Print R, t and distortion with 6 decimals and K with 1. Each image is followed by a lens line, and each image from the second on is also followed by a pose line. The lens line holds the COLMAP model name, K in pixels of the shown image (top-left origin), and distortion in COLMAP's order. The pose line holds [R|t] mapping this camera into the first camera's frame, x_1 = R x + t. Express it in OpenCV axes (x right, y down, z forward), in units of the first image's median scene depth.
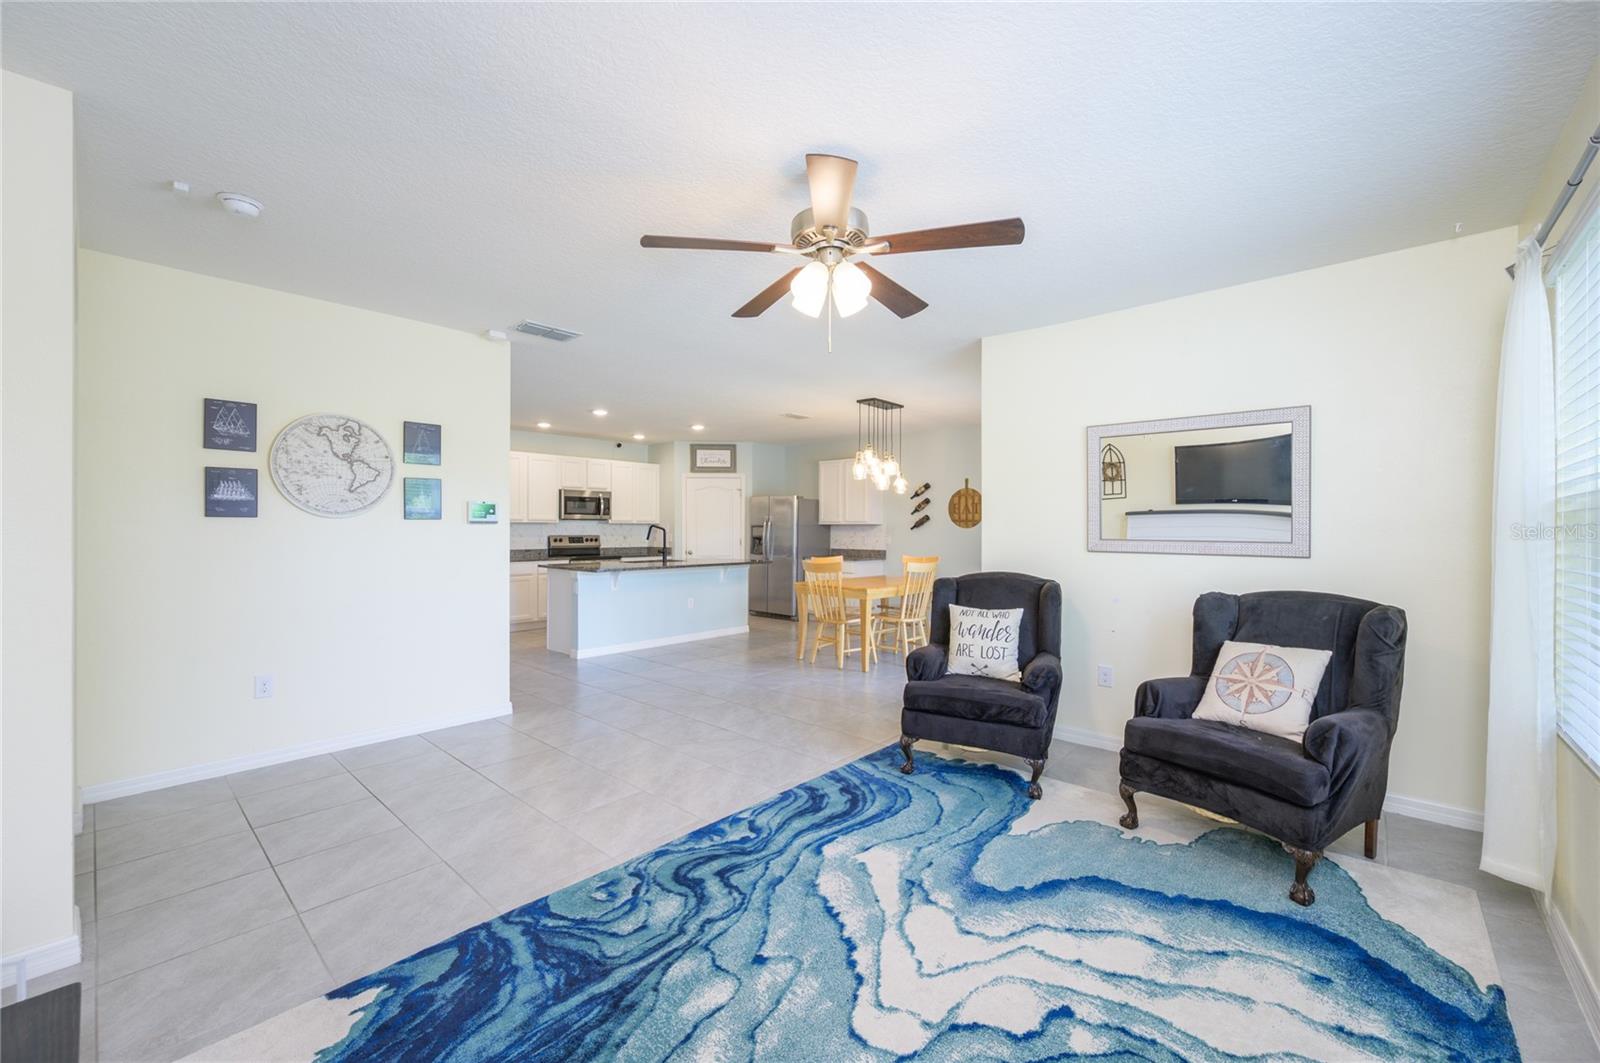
lens RADIAL K [[642.2, 0, 808.0], [0, 642.2, 532.5], [0, 0, 1]] dist [-0.002503, 0.000600]
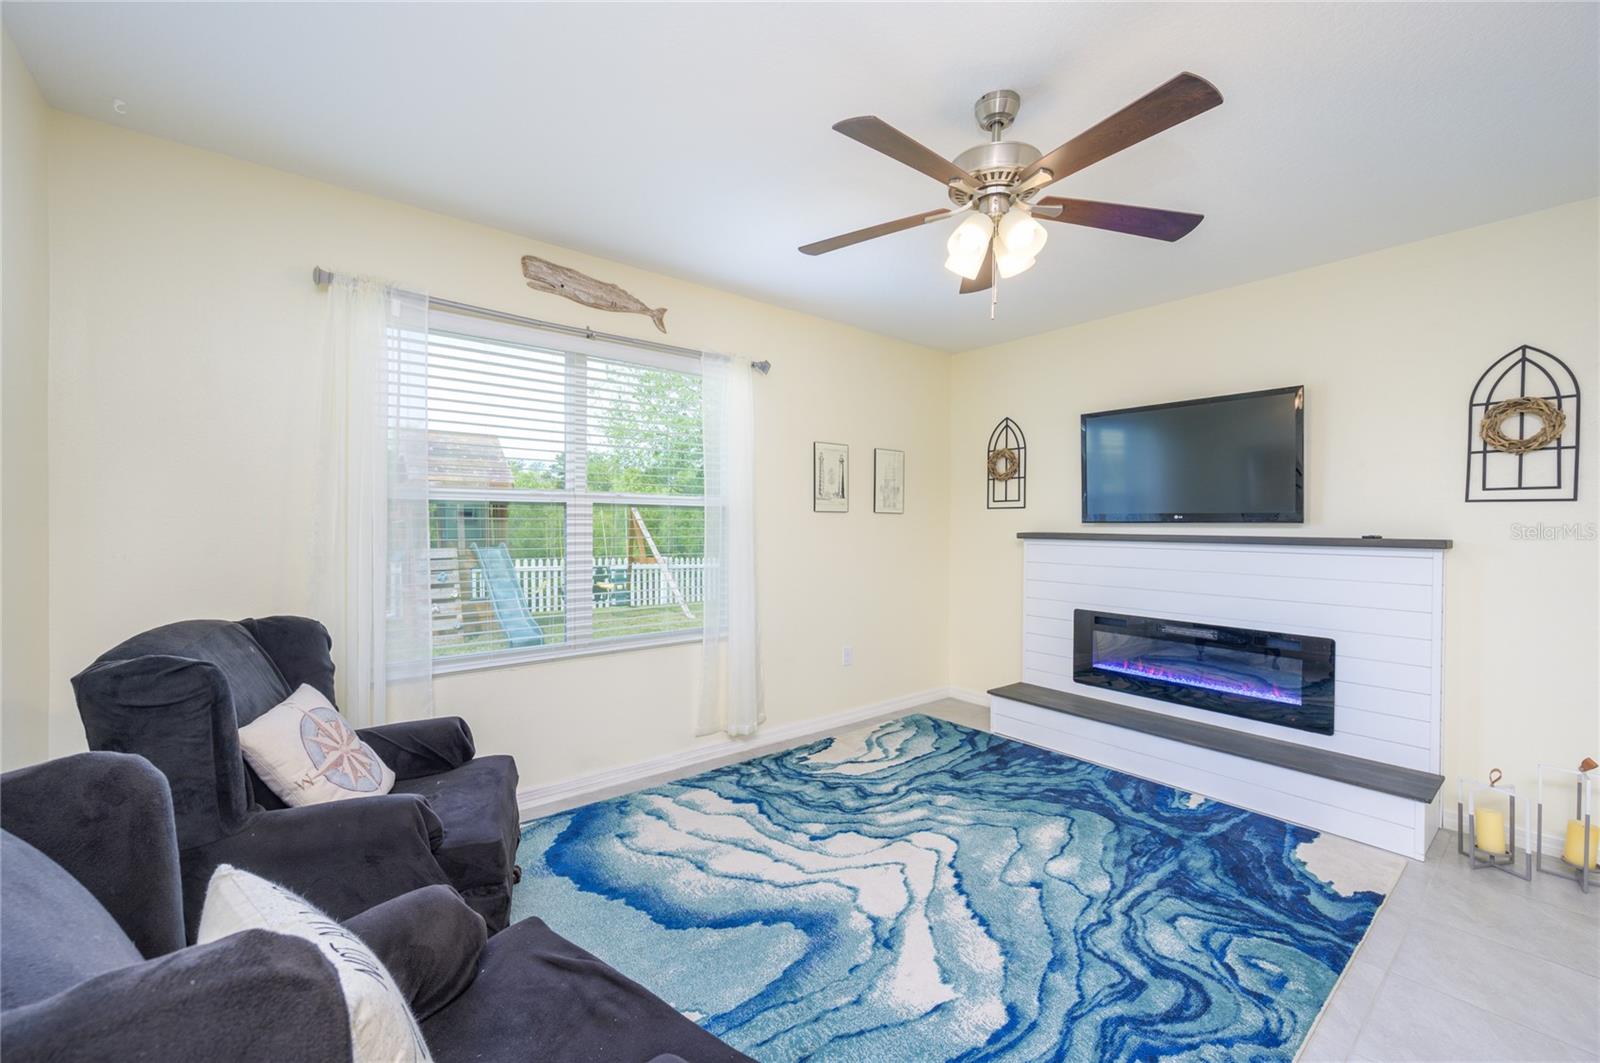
lens RADIAL K [[642.2, 0, 798.9], [0, 642.2, 522.4], [0, 0, 1]] dist [-0.002503, 0.000600]
pose [[-0.986473, -0.009165, 0.163670, 0.147996], [-0.008736, 0.999956, 0.003345, -0.010337], [-0.163693, 0.001870, -0.986510, 1.925322]]
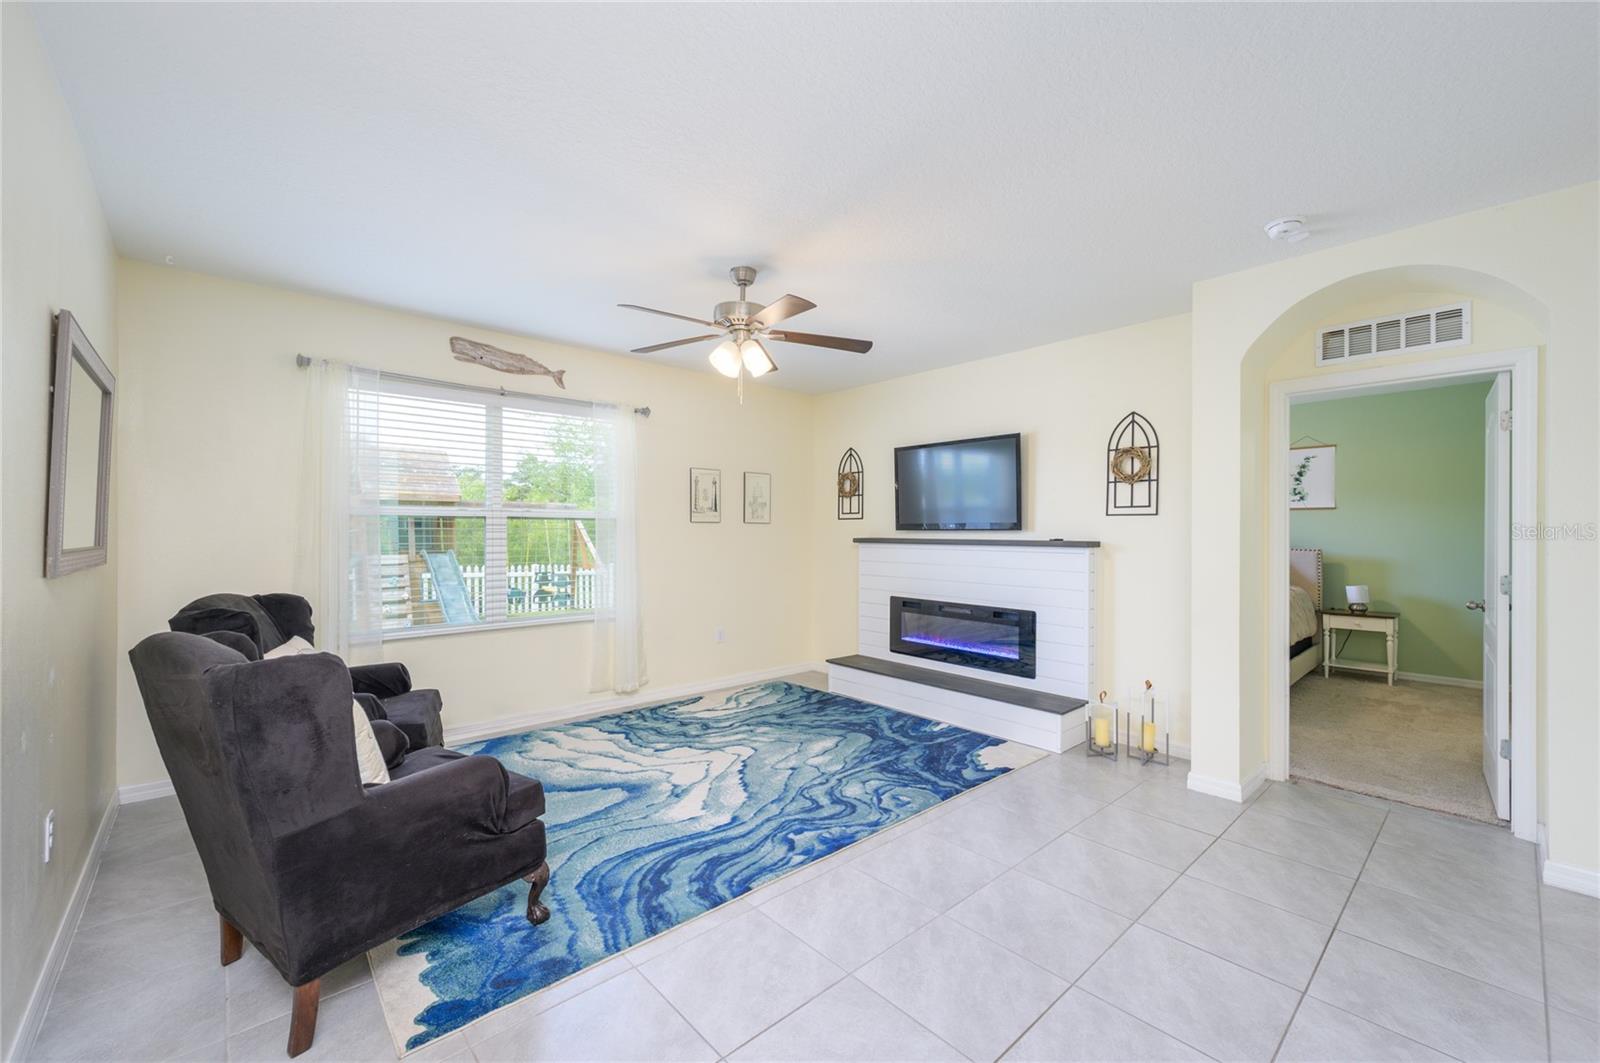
lens RADIAL K [[642.2, 0, 803.9], [0, 642.2, 527.2], [0, 0, 1]] dist [-0.002503, 0.000600]
pose [[-0.994328, -0.006134, 0.106182, -0.252035], [-0.006404, 0.999977, -0.002204, -0.014558], [-0.106166, -0.002871, -0.994344, 2.403265]]
